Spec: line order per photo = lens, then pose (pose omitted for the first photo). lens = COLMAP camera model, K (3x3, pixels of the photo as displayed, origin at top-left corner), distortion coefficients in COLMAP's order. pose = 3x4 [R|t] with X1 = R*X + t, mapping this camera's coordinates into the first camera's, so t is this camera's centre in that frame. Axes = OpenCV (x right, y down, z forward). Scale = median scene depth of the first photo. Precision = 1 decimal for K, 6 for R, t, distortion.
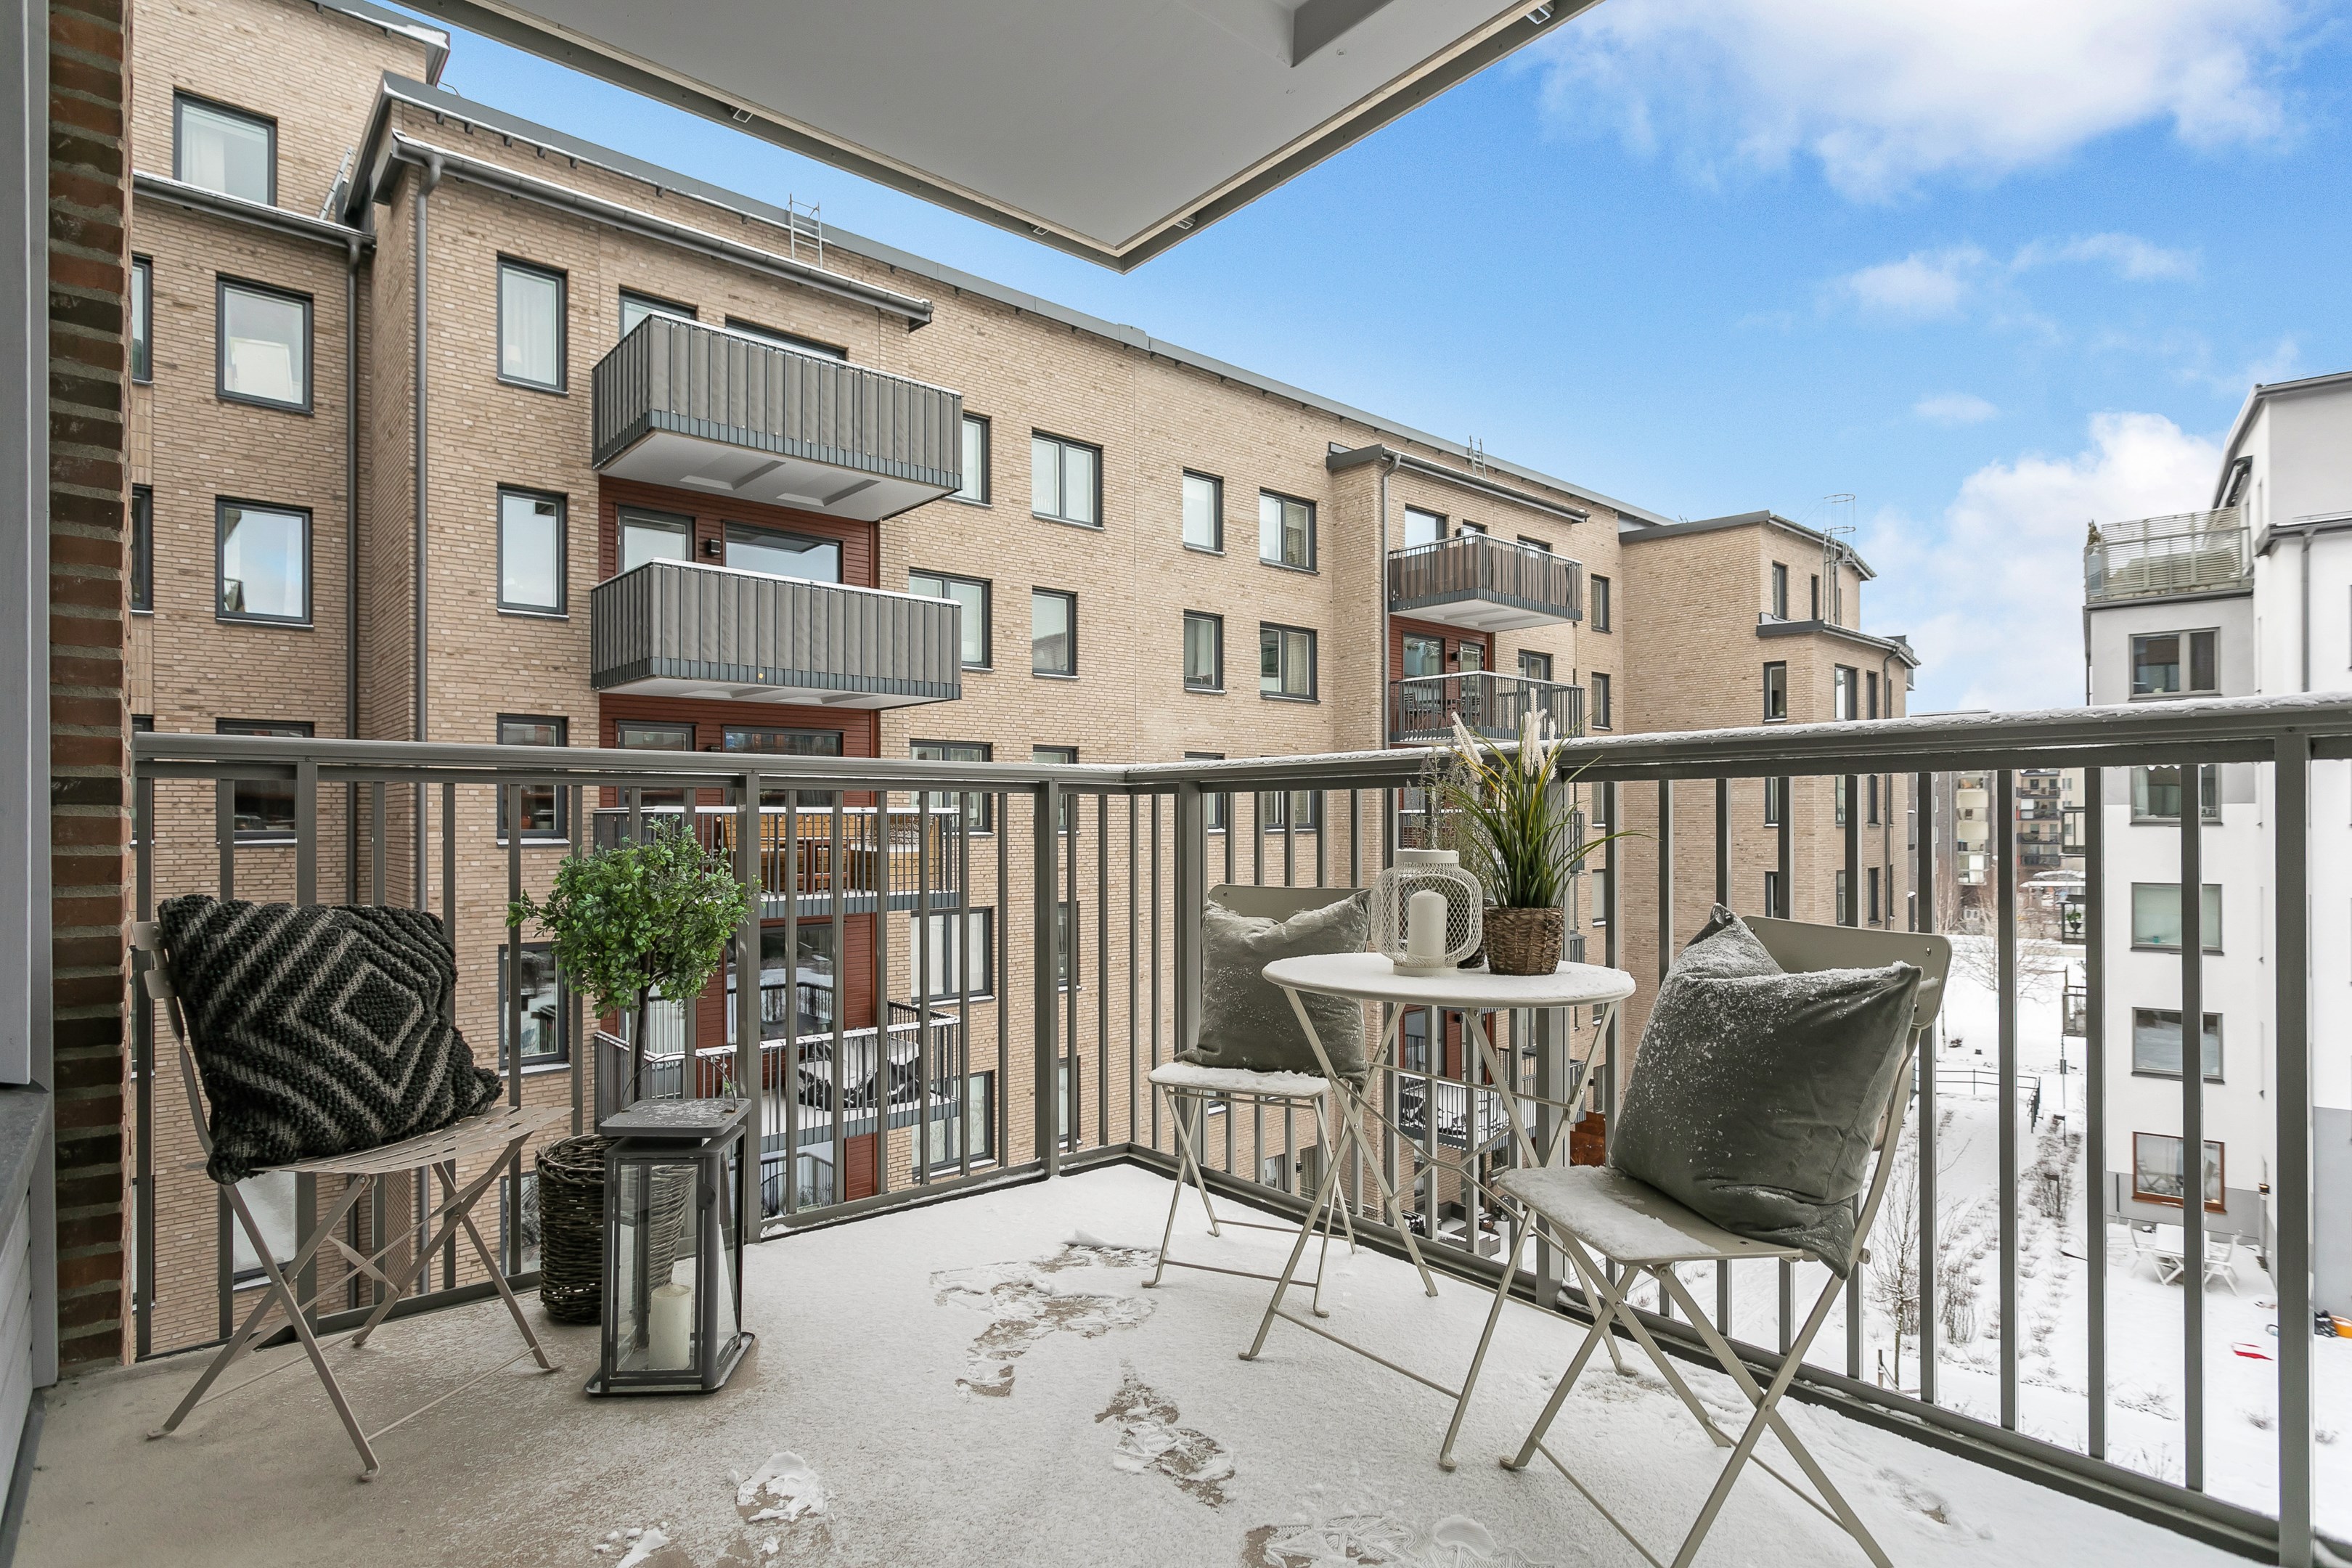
lens RADIAL K [[1188.5, 0, 1168.9], [0, 1188.5, 809.9], [0, 0, 1]] dist [0.001742, -0.000023]
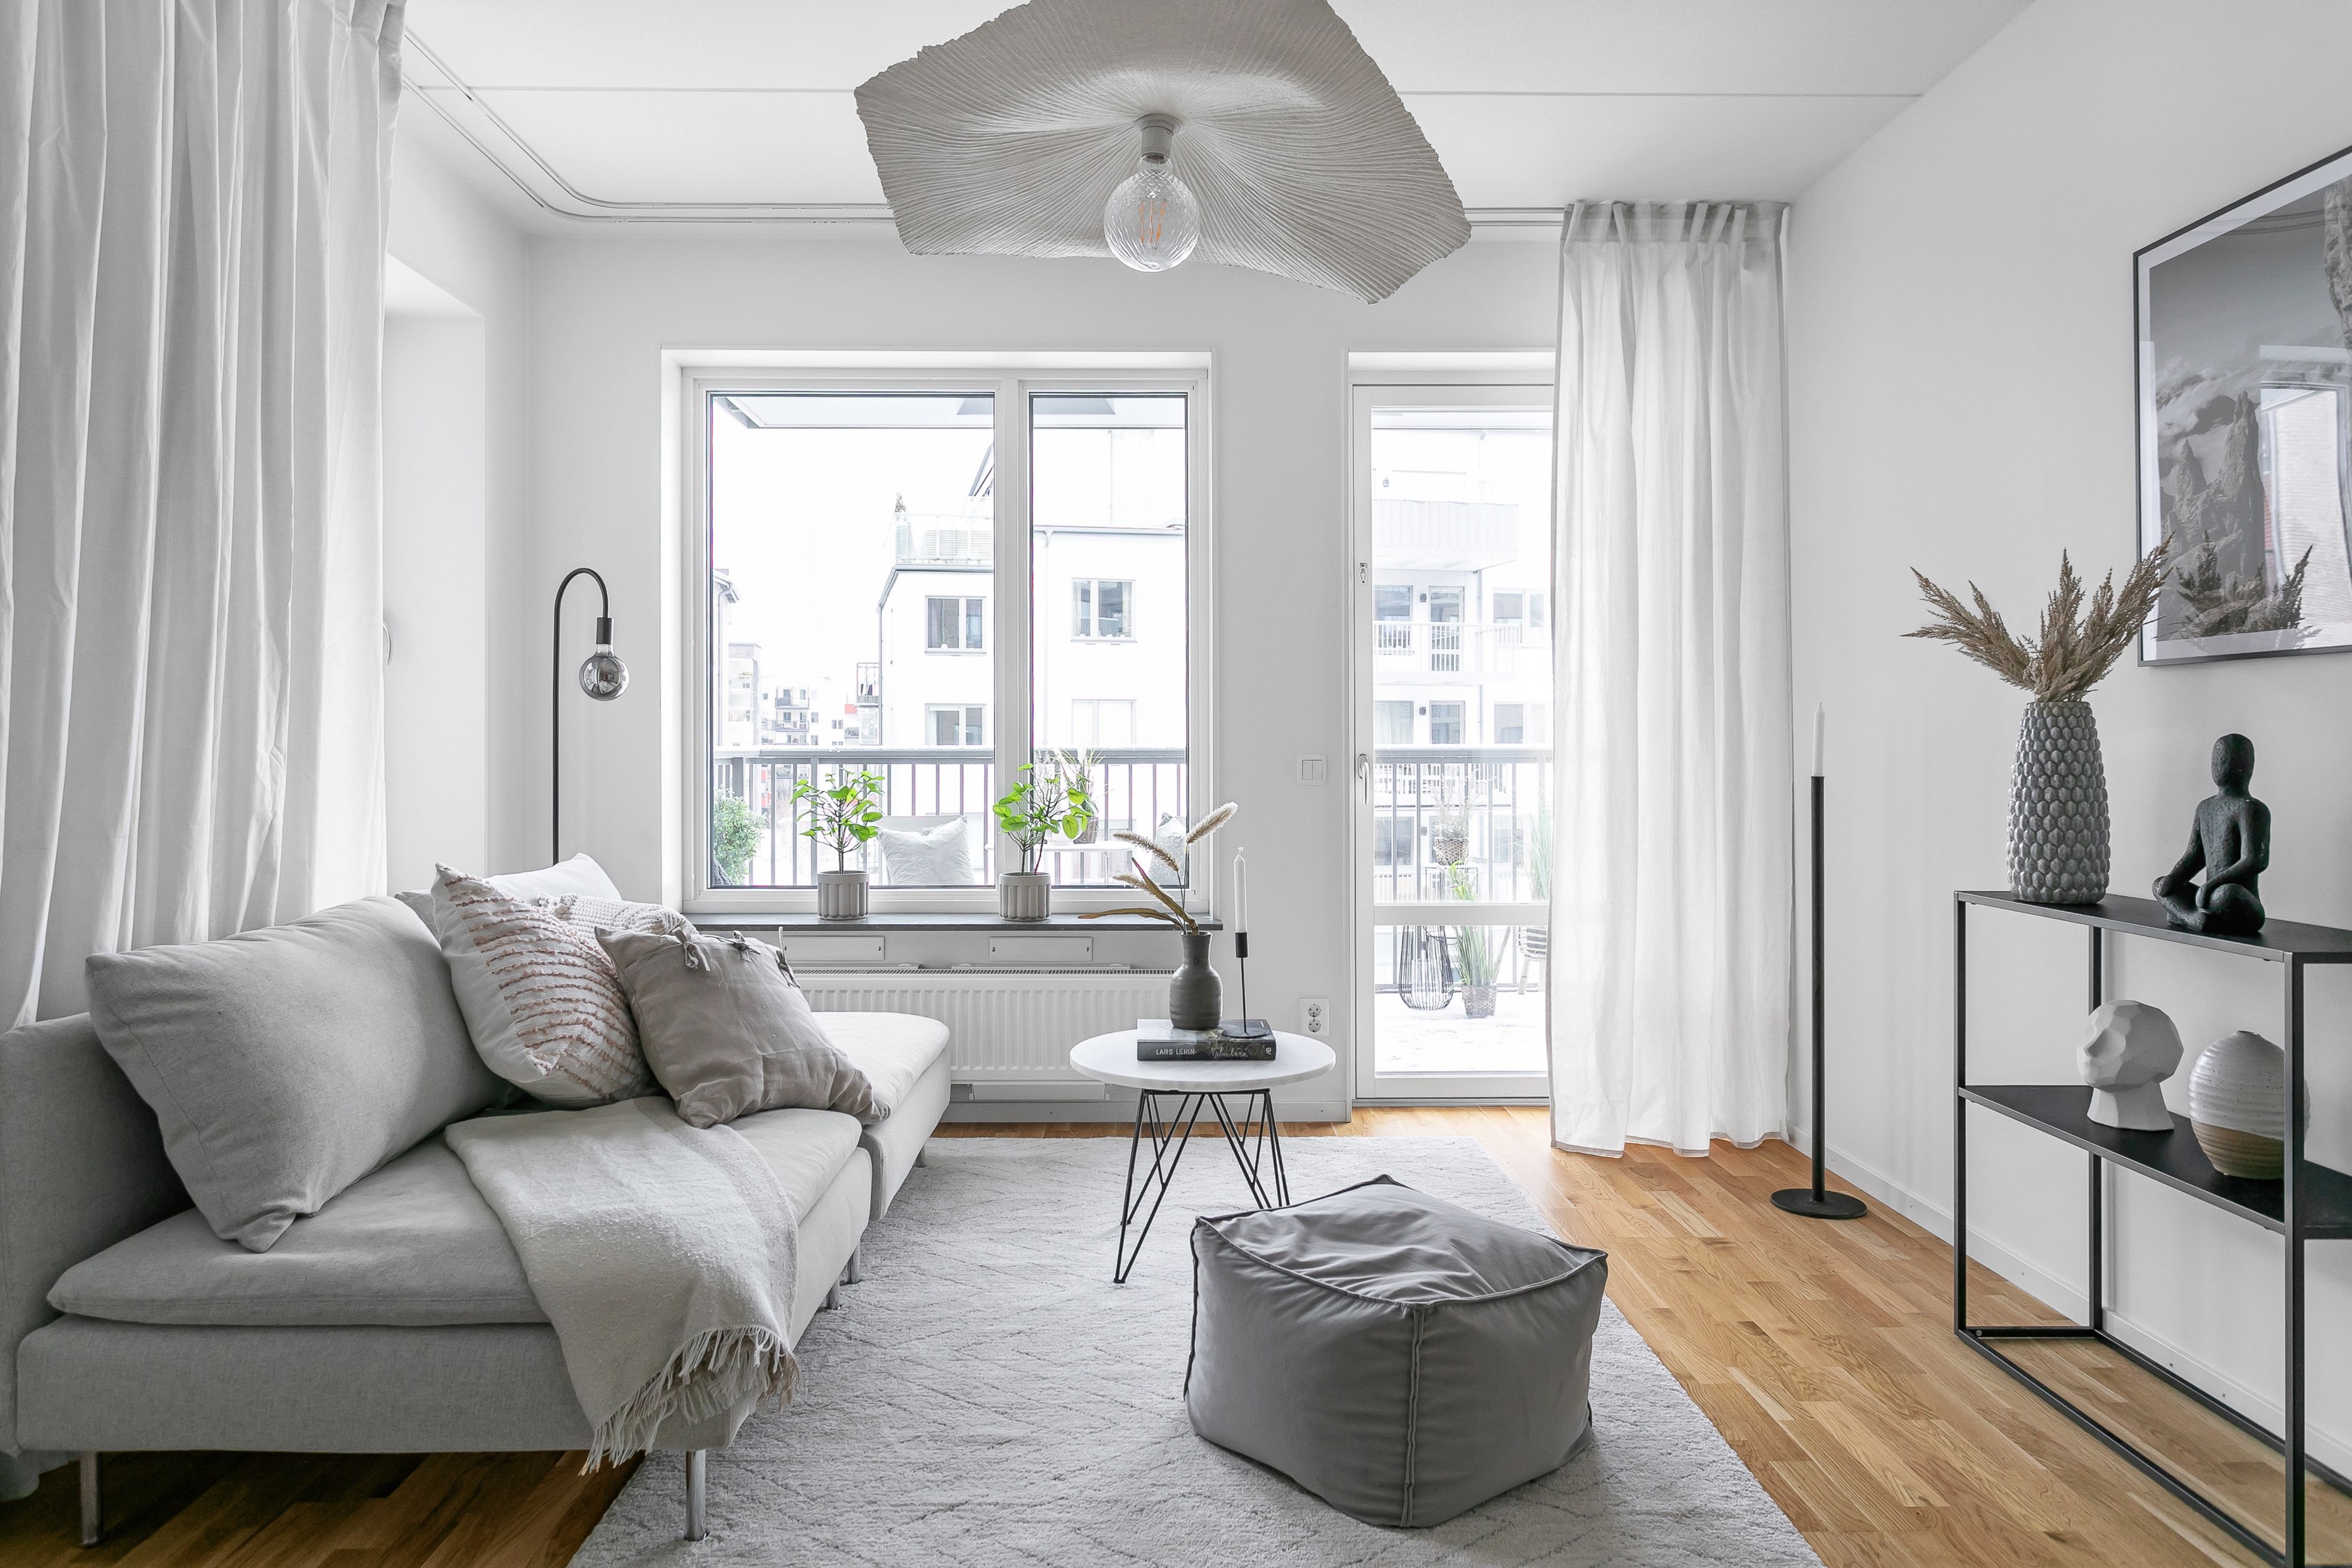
lens RADIAL K [[1494.2, 0, 1166.3], [0, 1494.2, 721.8], [0, 0, 1]] dist [0.001578, 0.003507]
pose [[0.633247, 0.016602, 0.773771, -0.152688], [-0.006747, 0.999850, -0.015931, -0.005508], [-0.773920, 0.004867, 0.633265, -0.083705]]
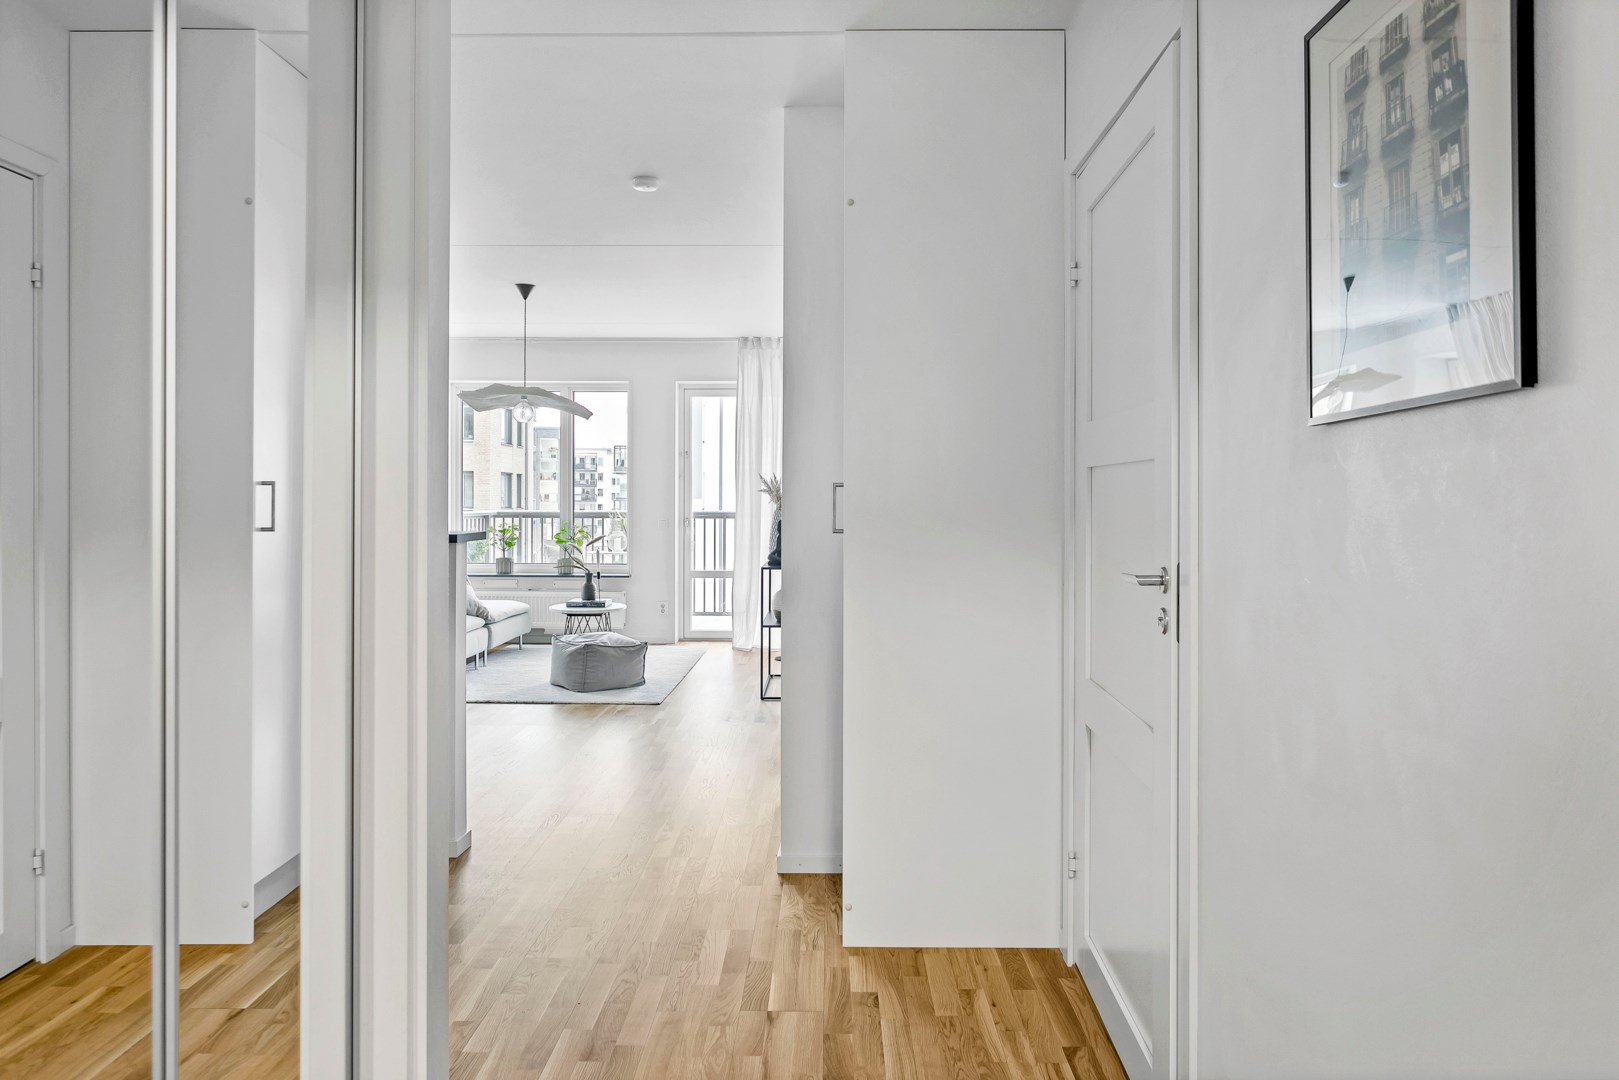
lens RADIAL K [[1028.5, 0, 802.8], [0, 1028.5, 497.2], [0, 0, 1]] dist [0.001578, 0.003507]
pose [[0.663732, 0.003685, 0.747961, -0.225455], [-0.007855, 0.999967, 0.002044, -0.011822], [-0.747929, -0.007232, 0.663739, -0.230764]]
